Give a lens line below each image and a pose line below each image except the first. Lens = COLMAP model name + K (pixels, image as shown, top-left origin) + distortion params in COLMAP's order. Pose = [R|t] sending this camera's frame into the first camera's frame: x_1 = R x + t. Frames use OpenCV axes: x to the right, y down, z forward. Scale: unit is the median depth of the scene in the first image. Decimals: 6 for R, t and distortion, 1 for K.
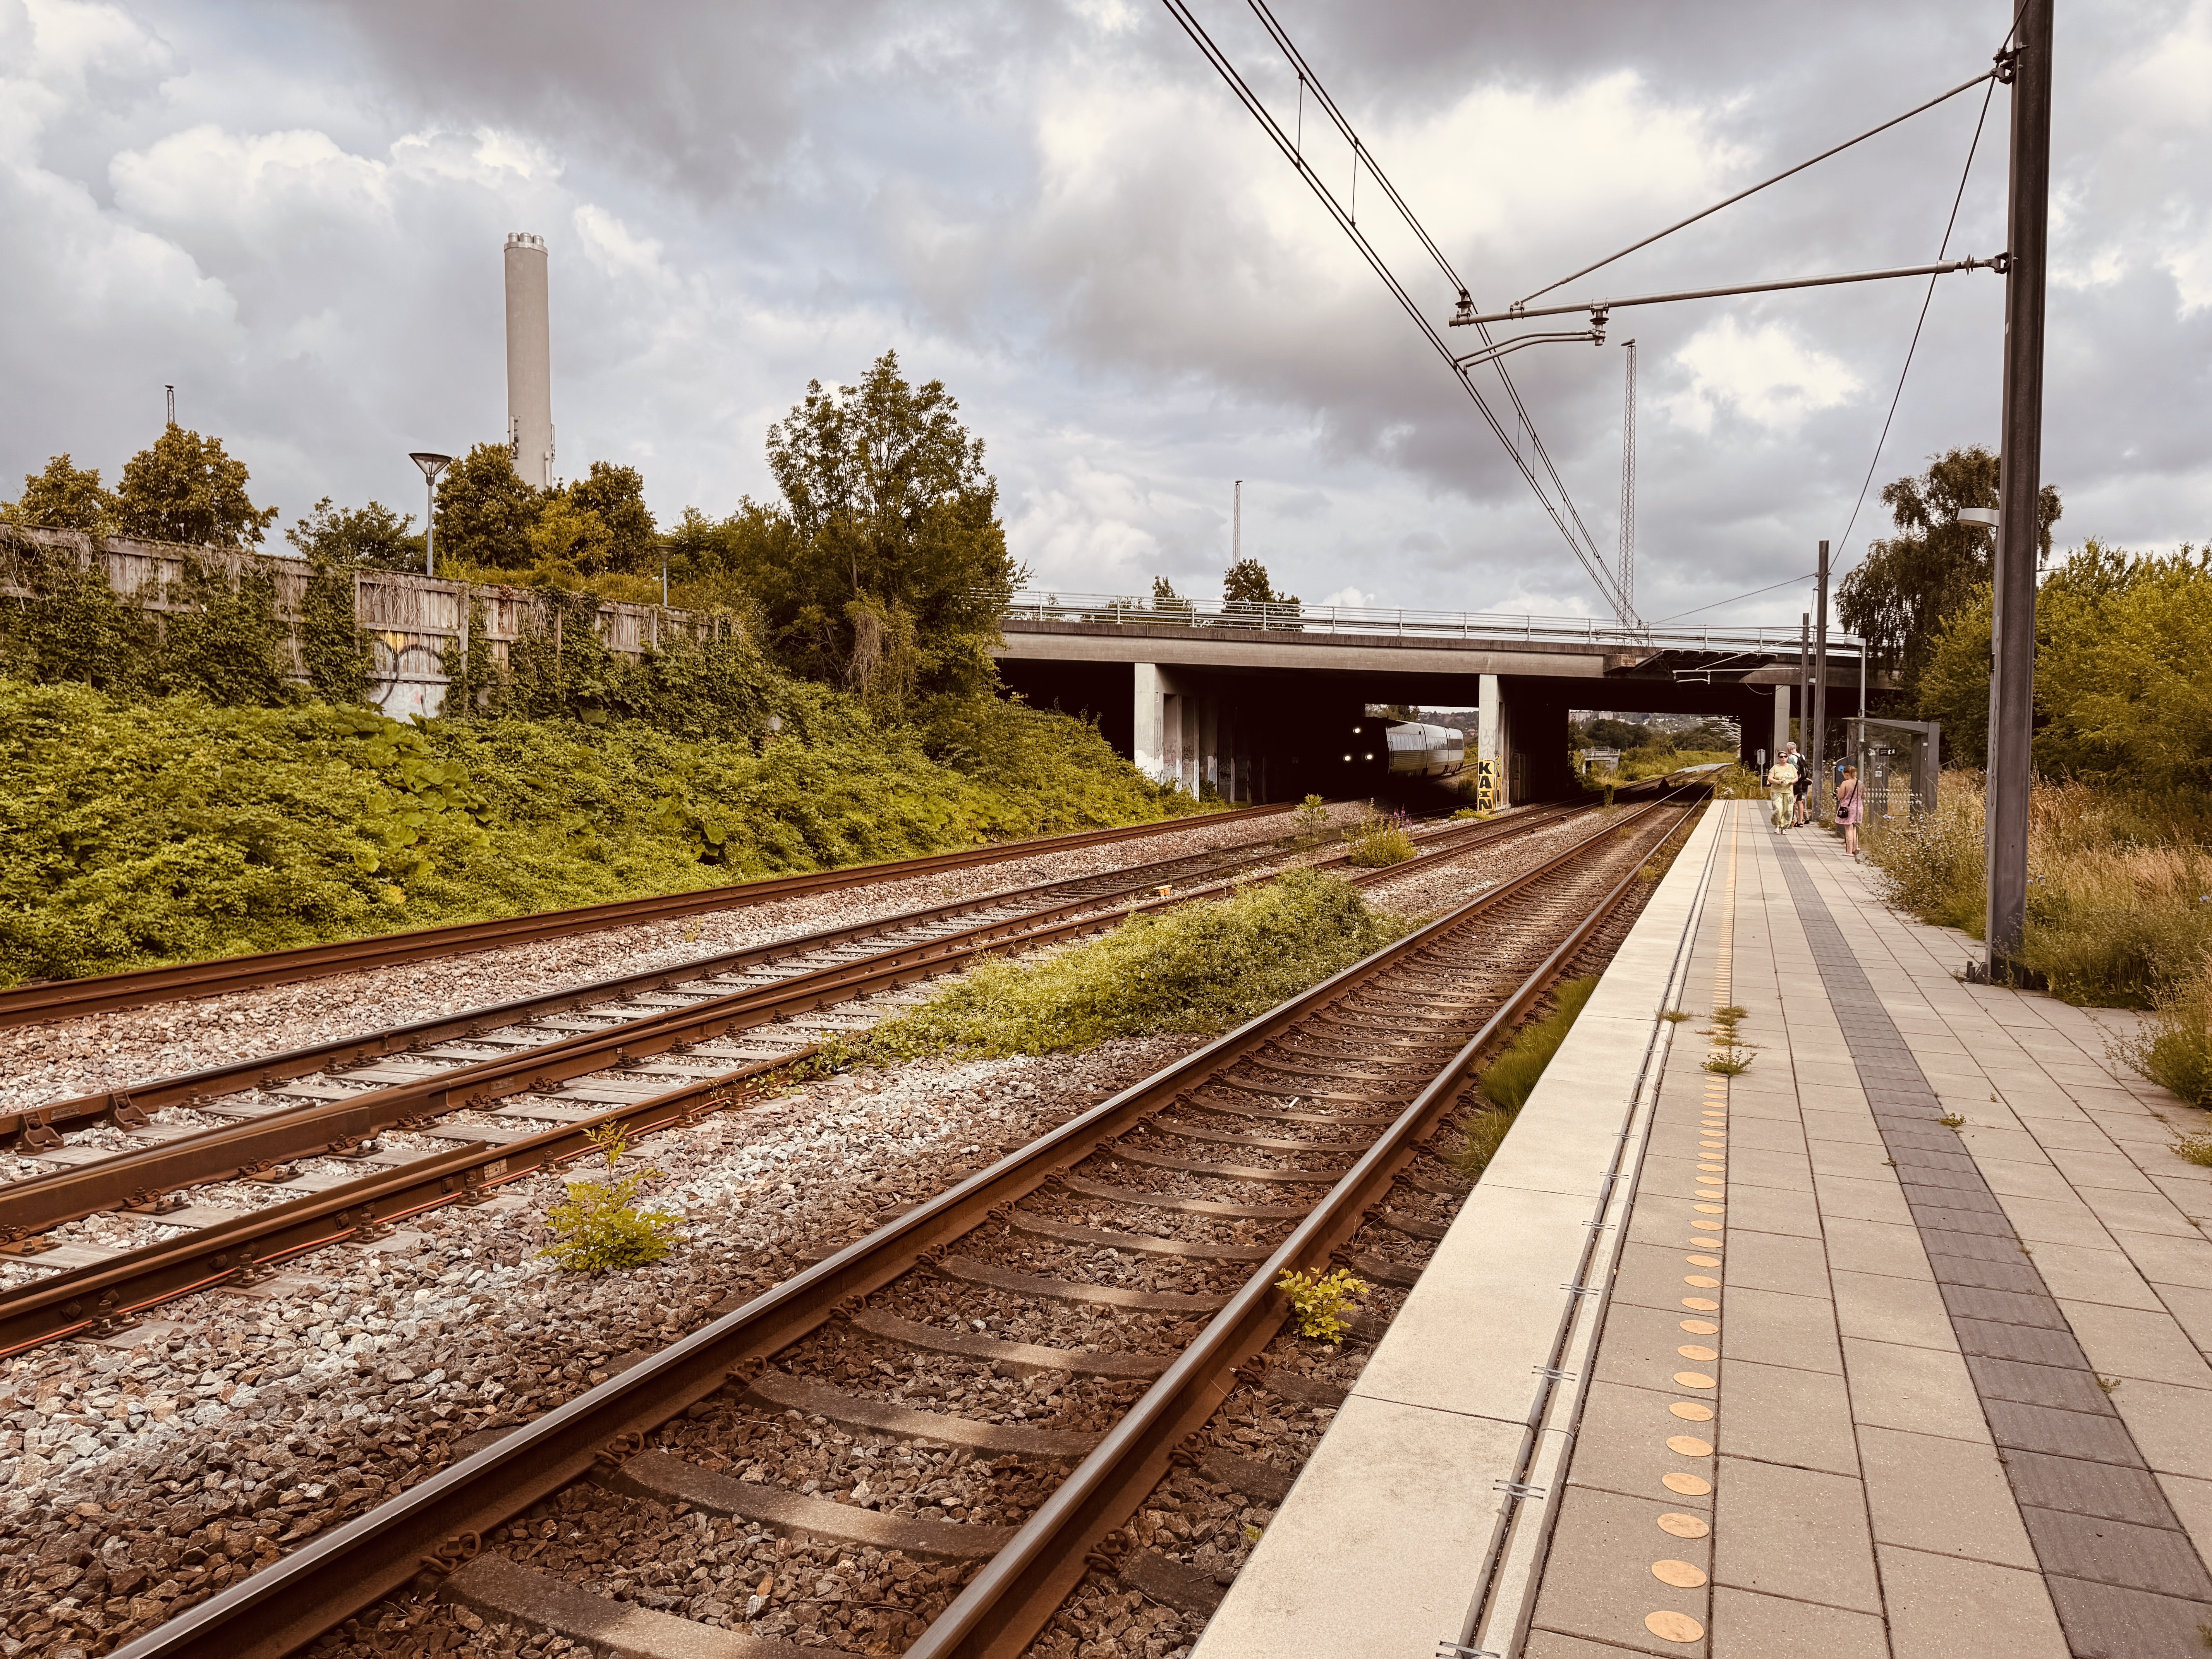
lens RADIAL K [[1560.6, 0, 1113.8], [0, 1560.6, 813.8], [0, 0, 1]] dist [0.212010, -0.429566]
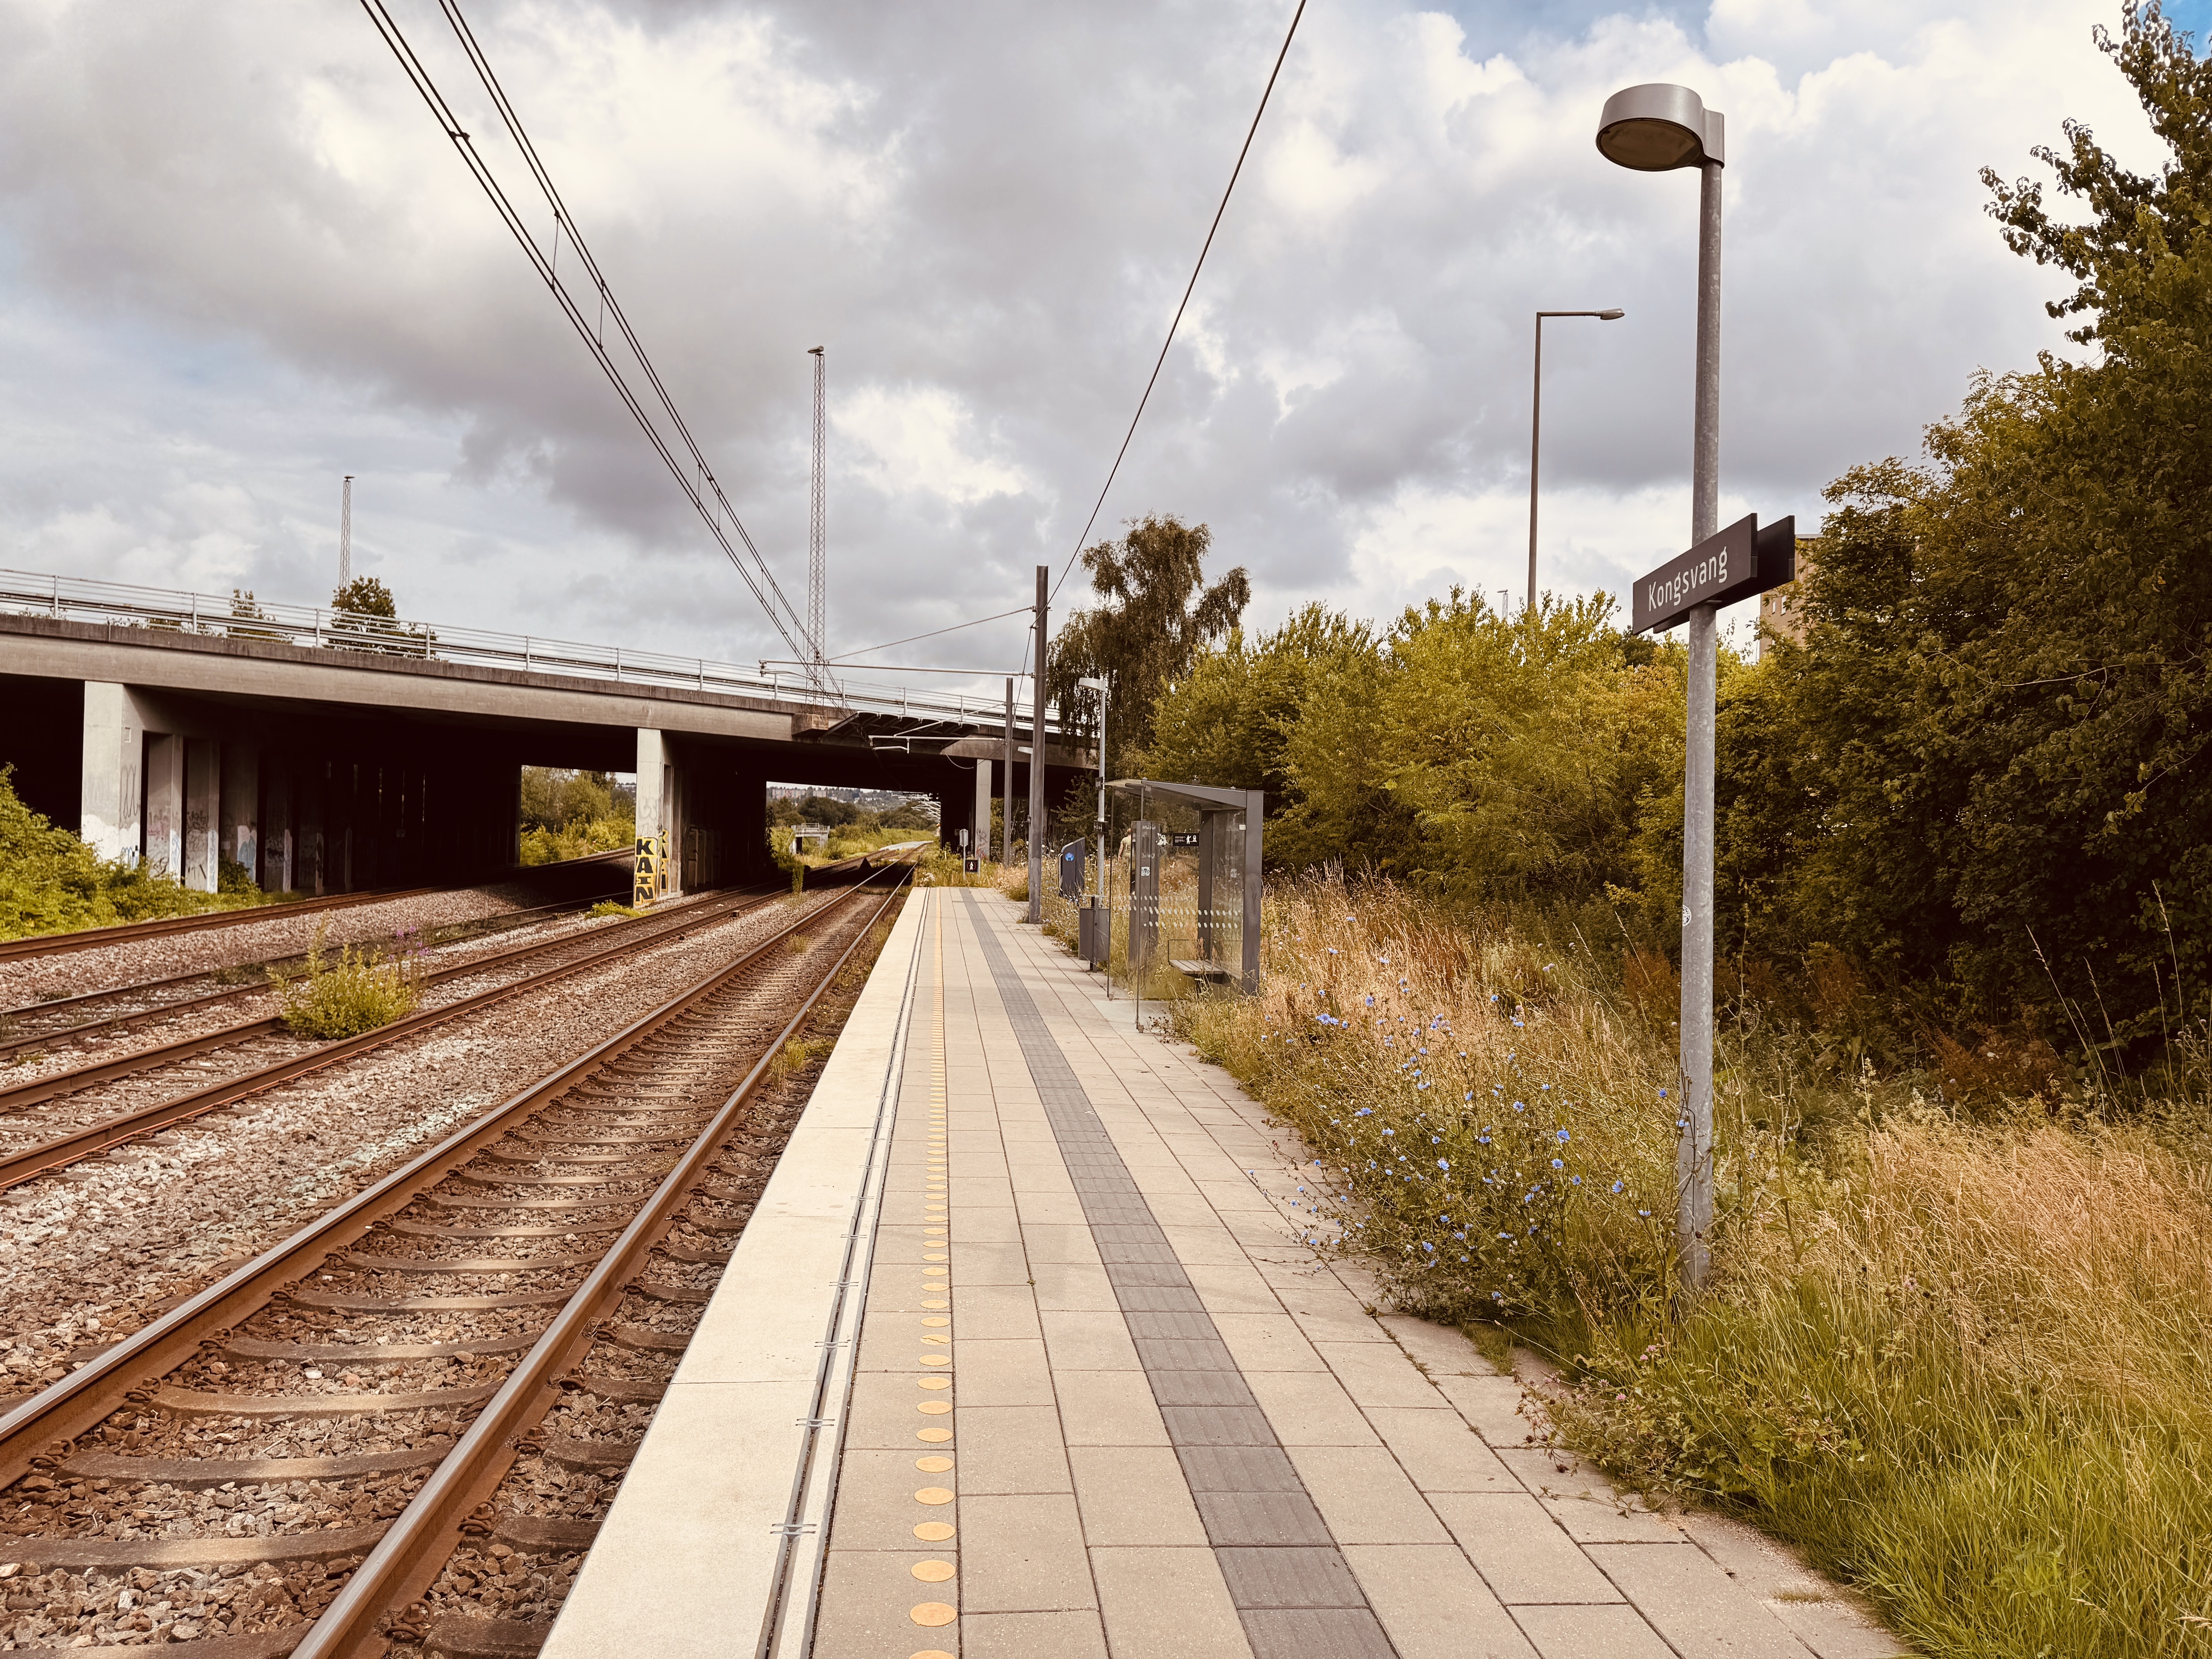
lens RADIAL K [[1560.6, 0, 1113.8], [0, 1560.6, 813.8], [0, 0, 1]] dist [0.212010, -0.429566]
pose [[0.884337, 0.018974, 0.466464, 0.071588], [0.003152, 0.998908, -0.046606, -0.007910], [-0.466839, 0.042686, 0.883312, 0.187274]]
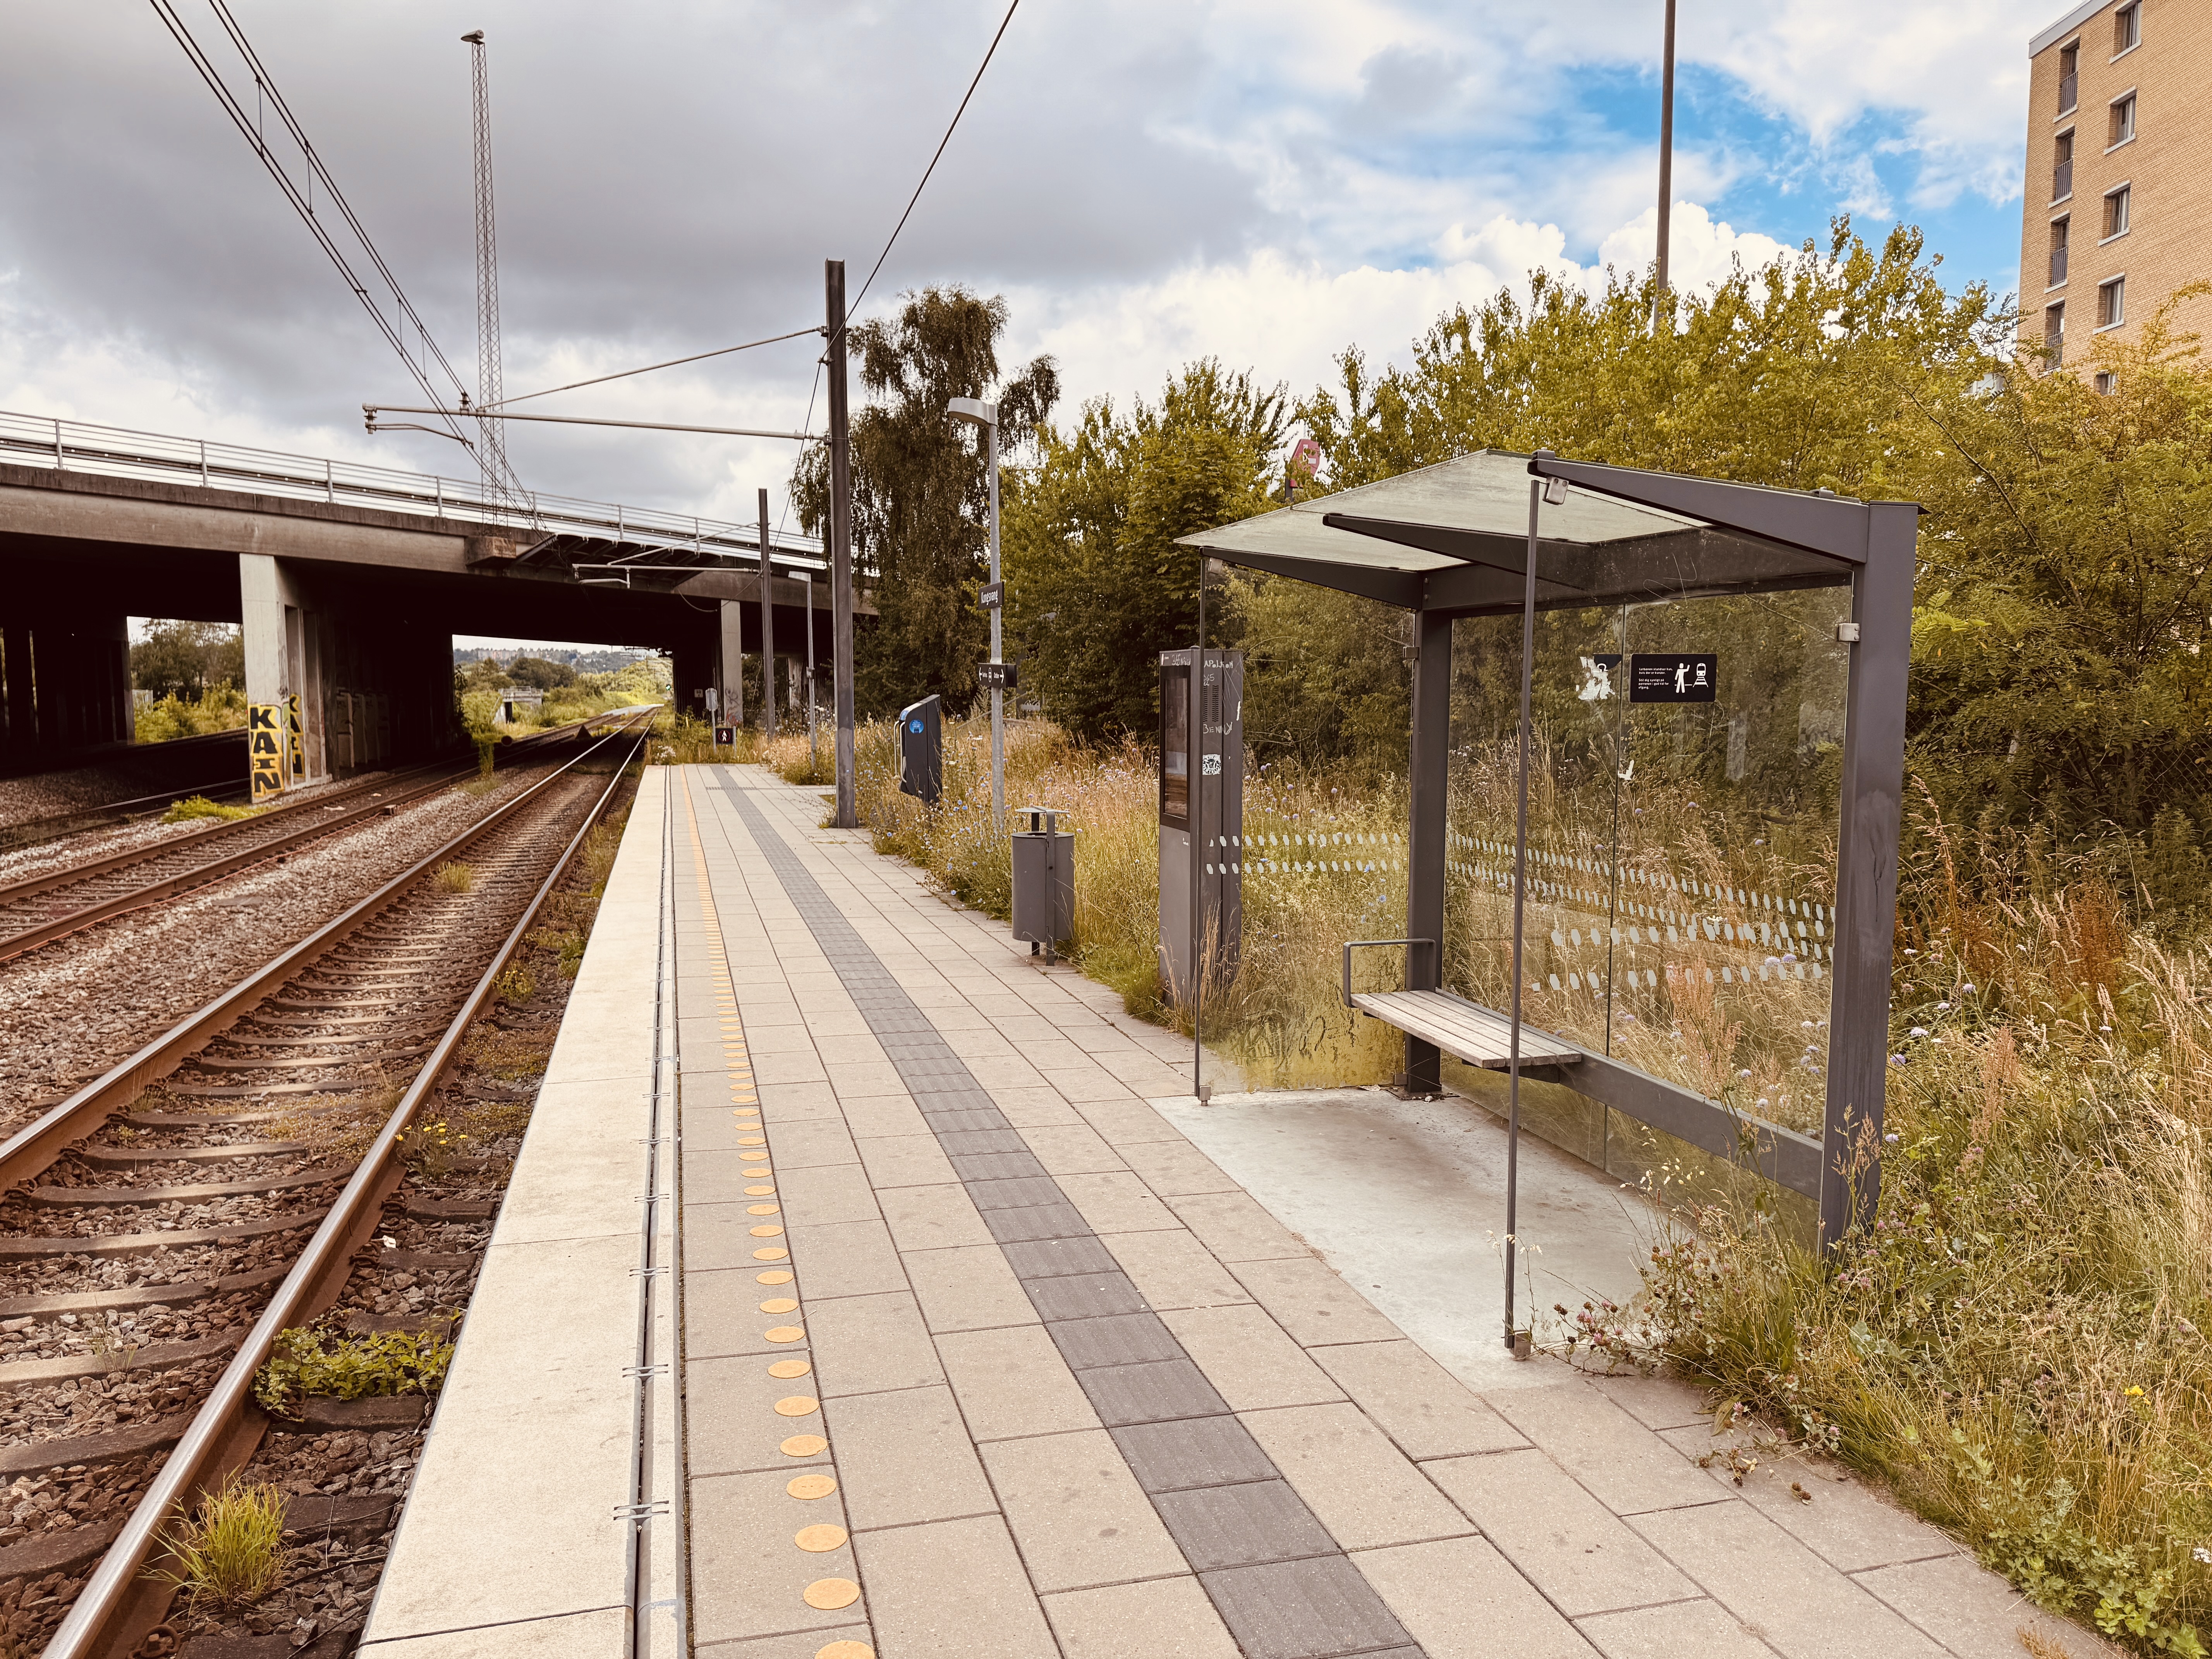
lens RADIAL K [[1557.8, 0, 1134.5], [0, 1557.8, 846.0], [0, 0, 1]] dist [0.165739, -0.291517]
pose [[0.789981, -0.062165, 0.609972, 0.125699], [0.027055, 0.997412, 0.066612, -0.012395], [-0.612535, -0.036119, 0.789618, 0.334128]]
